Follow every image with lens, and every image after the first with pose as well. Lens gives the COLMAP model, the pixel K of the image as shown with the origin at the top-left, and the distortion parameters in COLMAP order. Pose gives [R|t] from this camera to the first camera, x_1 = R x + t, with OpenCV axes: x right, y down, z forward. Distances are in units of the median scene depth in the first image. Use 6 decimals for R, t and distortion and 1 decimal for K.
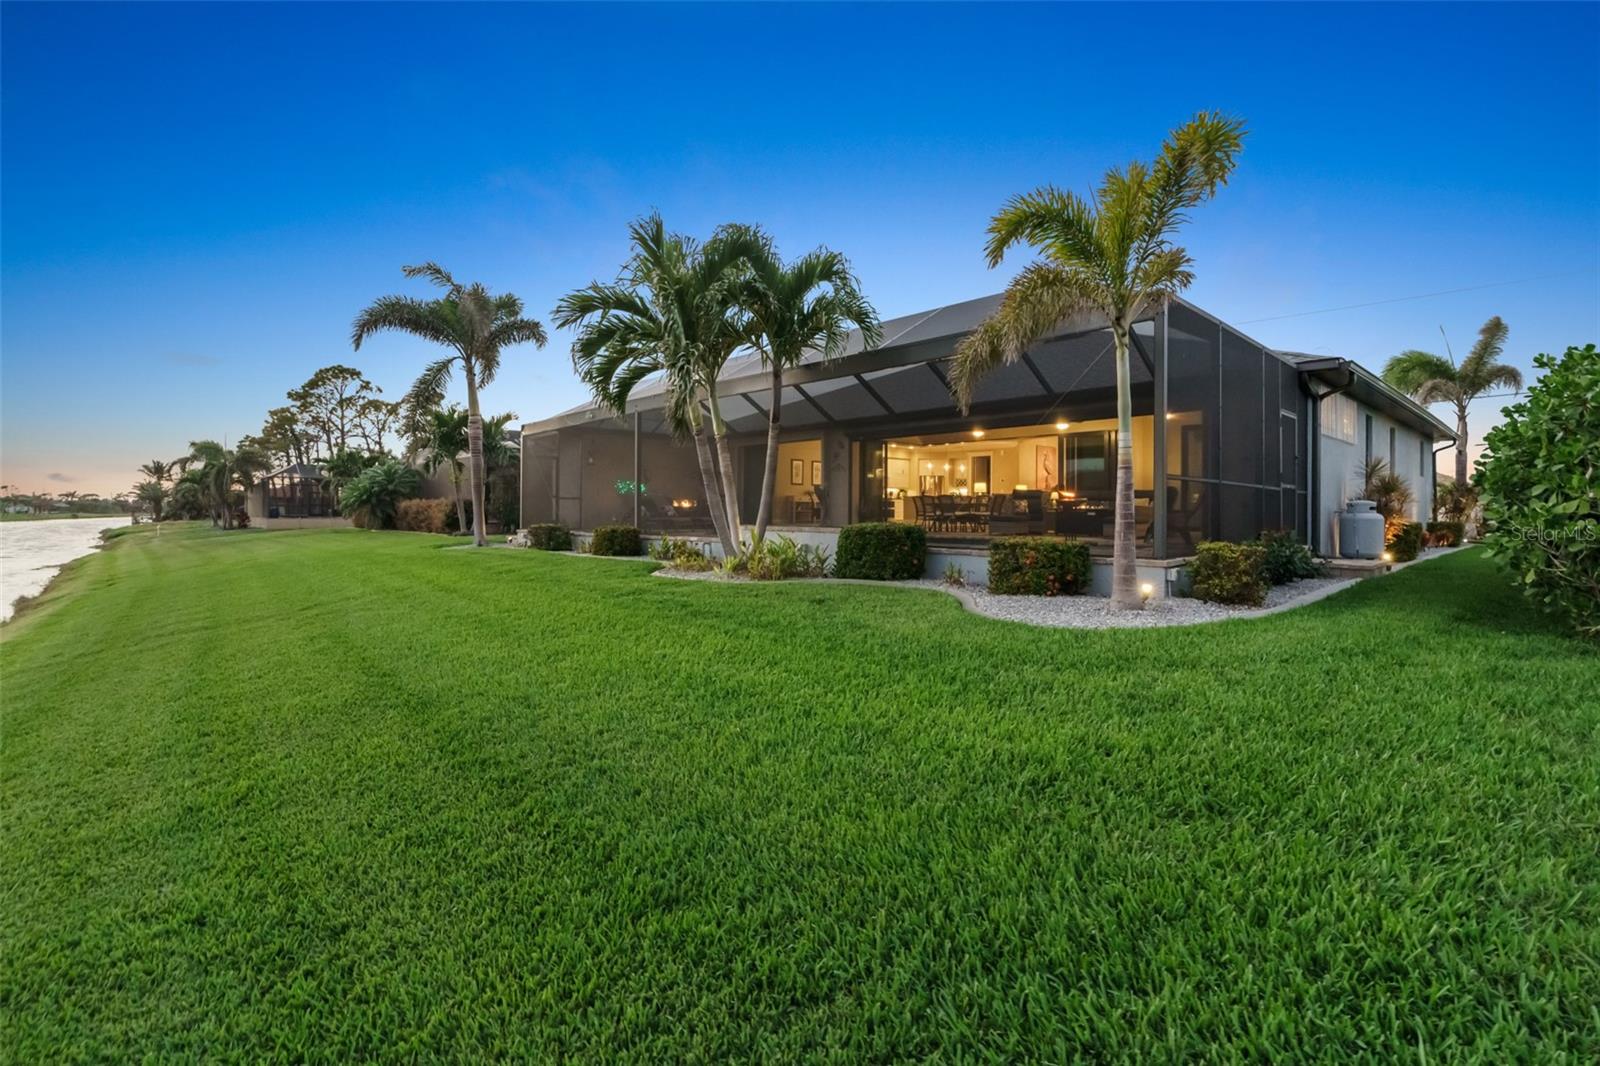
lens RADIAL K [[729.4, 0, 807.2], [0, 729.4, 532.9], [0, 0, 1]] dist [-0.006804, 0.000439]
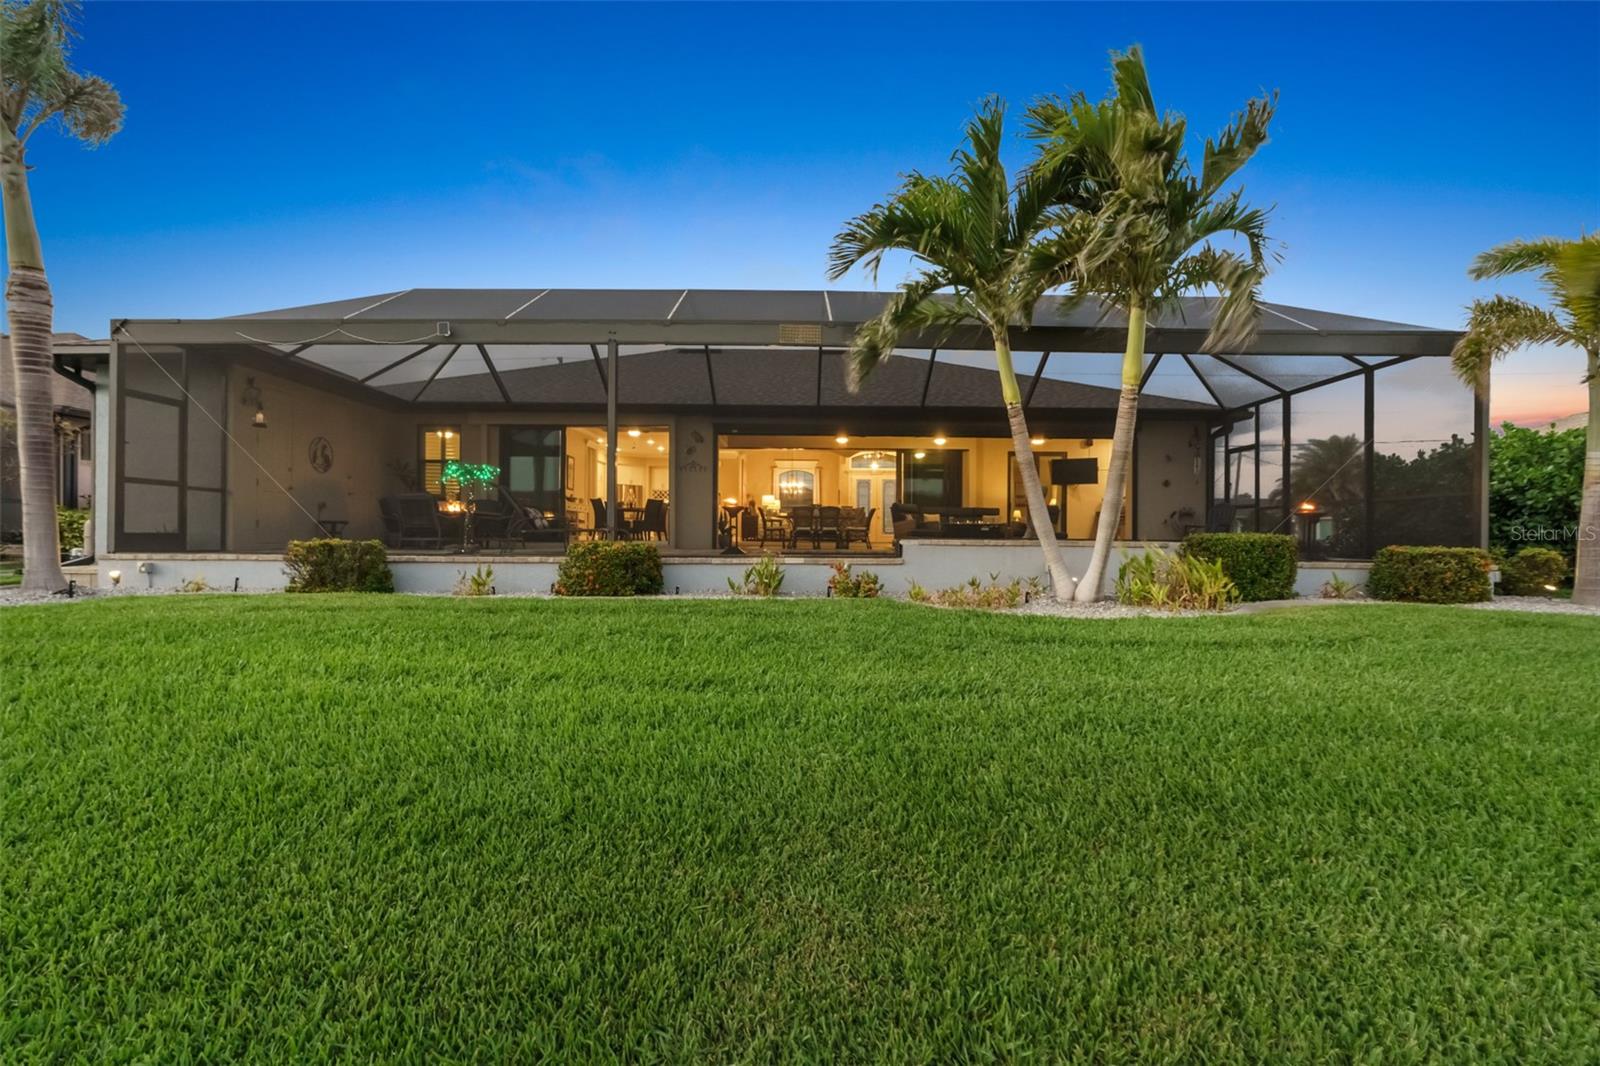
lens RADIAL K [[729.4, 0, 807.2], [0, 729.4, 532.9], [0, 0, 1]] dist [-0.006804, 0.000439]
pose [[0.717642, 0.003251, 0.696404, -0.464882], [-0.001061, 0.999993, -0.003575, -0.017017], [-0.696411, 0.001827, 0.717641, 0.393717]]
